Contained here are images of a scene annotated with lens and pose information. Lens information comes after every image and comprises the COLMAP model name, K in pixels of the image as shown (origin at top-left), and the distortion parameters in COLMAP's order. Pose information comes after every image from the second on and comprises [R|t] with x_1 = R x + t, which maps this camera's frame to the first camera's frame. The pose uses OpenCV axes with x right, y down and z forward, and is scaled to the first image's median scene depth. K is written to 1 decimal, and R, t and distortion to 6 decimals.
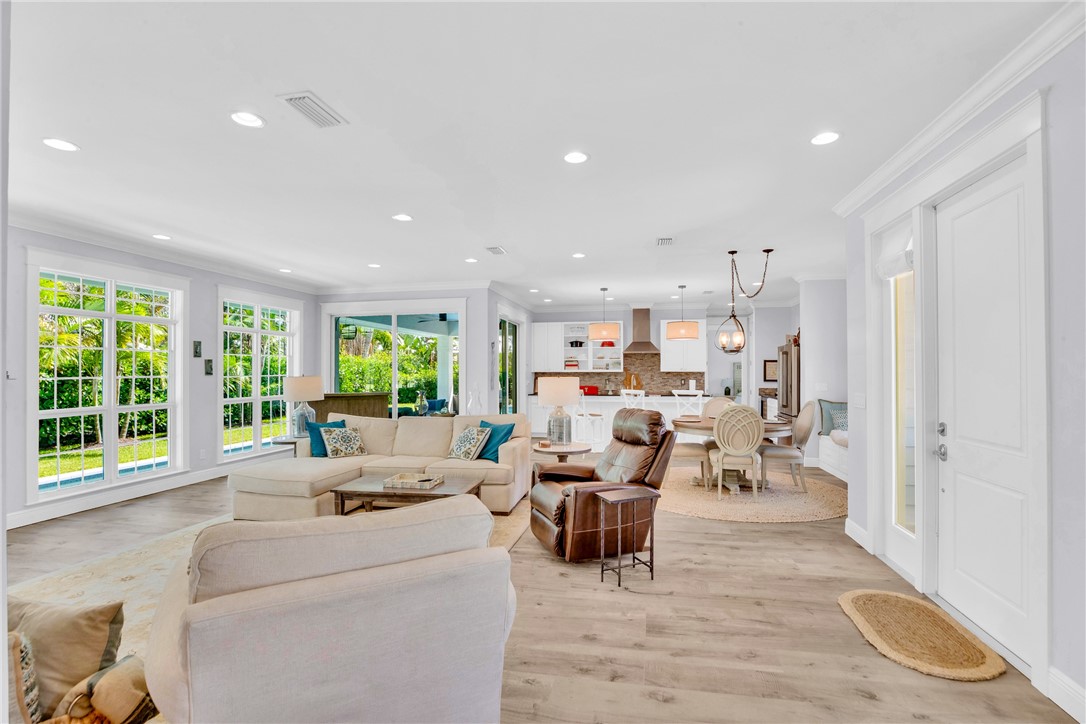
lens RADIAL K [[500.1, 0, 550.3], [0, 500.1, 366.9], [0, 0, 1]] dist [-0.033953, 0.006738]
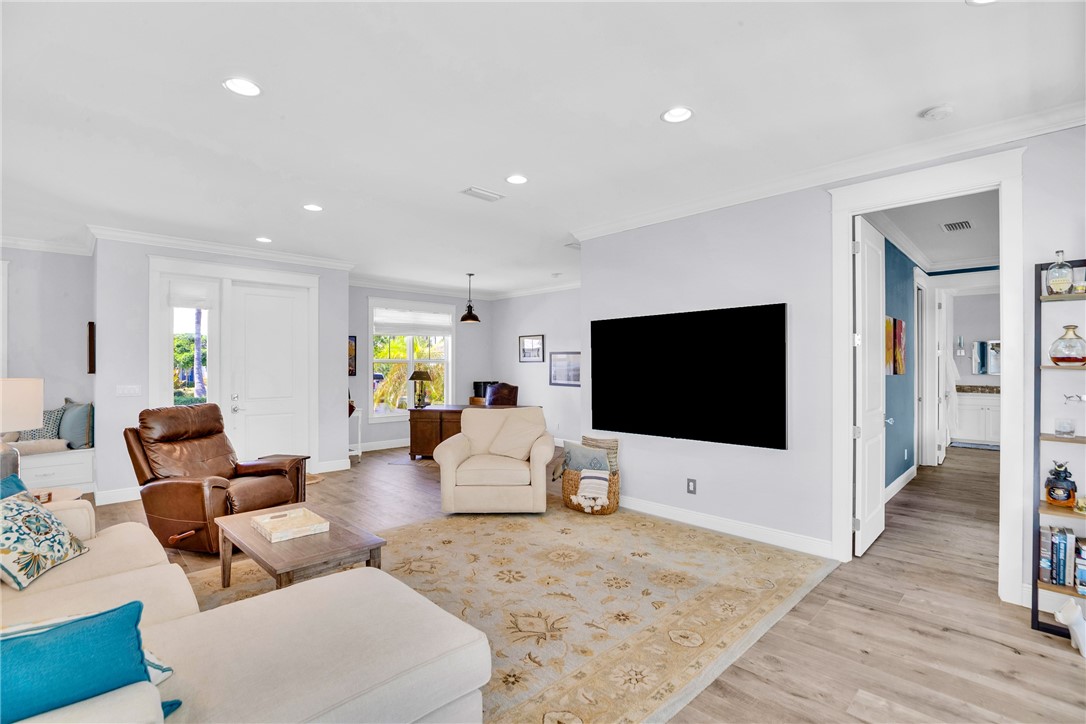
lens RADIAL K [[500.1, 0, 548.5], [0, 500.1, 365.2], [0, 0, 1]] dist [-0.033953, 0.006738]
pose [[-0.829829, 0.004763, 0.557998, -0.958270], [-0.002151, 0.999929, -0.011734, 0.016041], [-0.558014, -0.010937, -0.829759, 1.374659]]
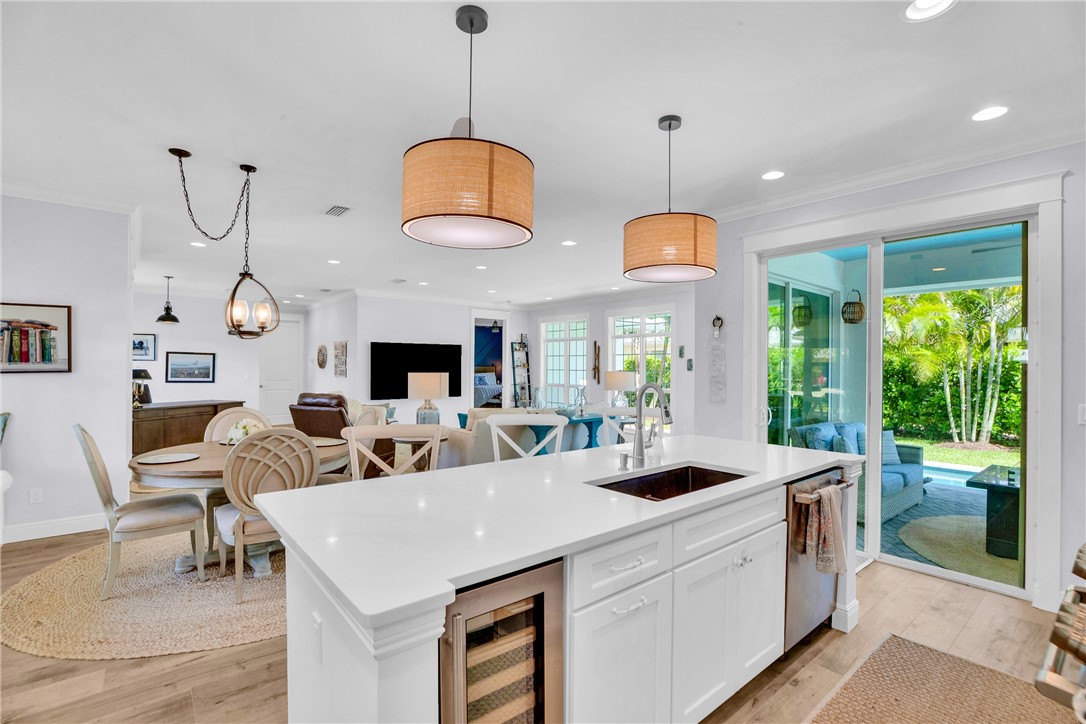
lens RADIAL K [[500.1, 0, 550.1], [0, 500.1, 369.4], [0, 0, 1]] dist [-0.033953, 0.006738]
pose [[-0.631612, 0.002928, -0.775279, 0.843022], [0.001663, 0.999996, 0.002422, 0.013547], [0.775283, 0.000240, -0.631614, 2.341908]]
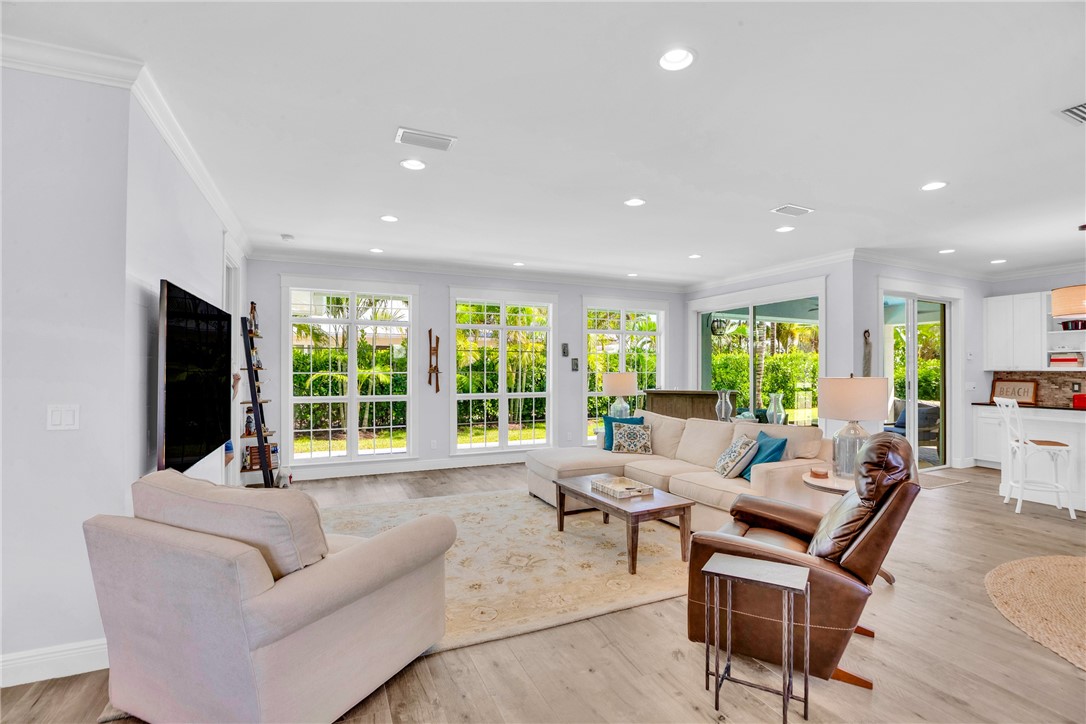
lens RADIAL K [[500.1, 0, 547.9], [0, 500.1, 365.0], [0, 0, 1]] dist [-0.033953, 0.006738]
pose [[0.583230, -0.001577, -0.812306, 0.399025], [0.003196, 0.999995, 0.000353, 0.001603], [0.812301, -0.002801, 0.583232, 0.352772]]
